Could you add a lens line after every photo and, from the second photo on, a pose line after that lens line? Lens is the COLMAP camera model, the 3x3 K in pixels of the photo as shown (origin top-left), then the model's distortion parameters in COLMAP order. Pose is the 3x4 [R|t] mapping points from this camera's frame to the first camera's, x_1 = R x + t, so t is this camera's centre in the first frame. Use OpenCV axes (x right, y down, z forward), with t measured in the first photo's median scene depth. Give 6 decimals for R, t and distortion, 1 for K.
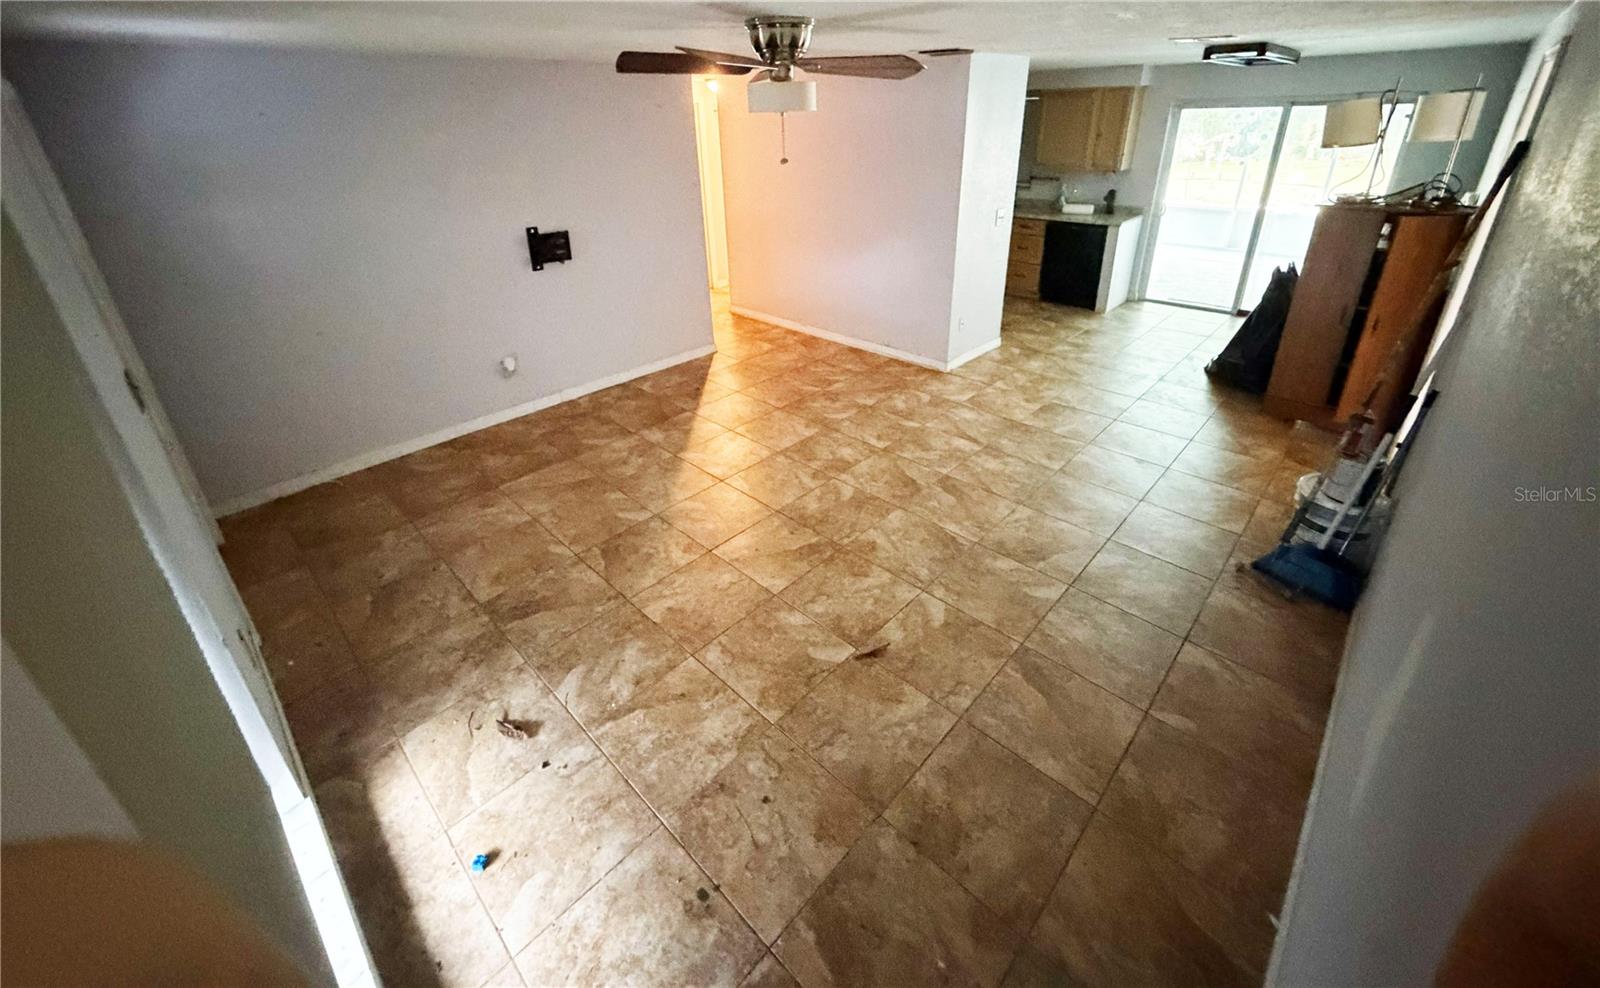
lens RADIAL K [[735.9, 0, 800.8], [0, 735.9, 494.3], [0, 0, 1]] dist [0.001597, -0.000095]
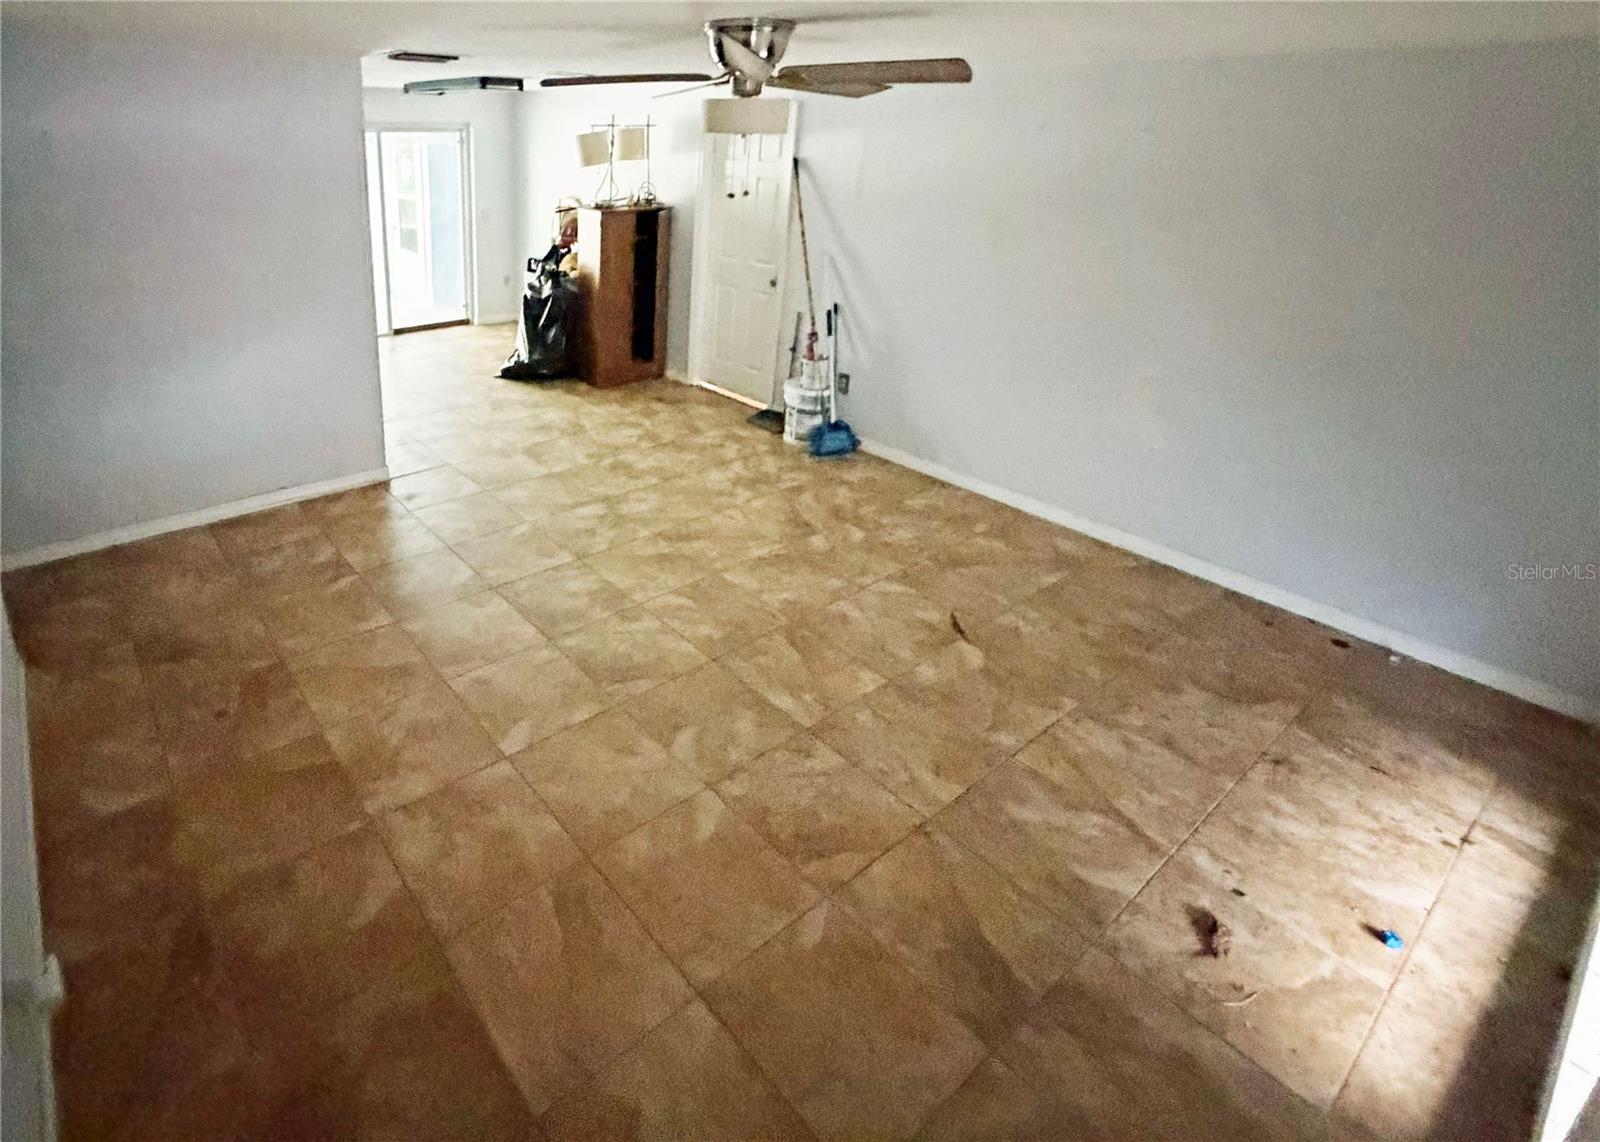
lens RADIAL K [[807.3, 0, 800.7], [0, 807.3, 570.8], [0, 0, 1]] dist [0.002714, 0.001156]
pose [[0.000941, -0.467396, 0.884047, -0.746529], [0.472111, 0.779530, 0.411635, -0.353489], [-0.881538, 0.416982, 0.221396, 0.871386]]
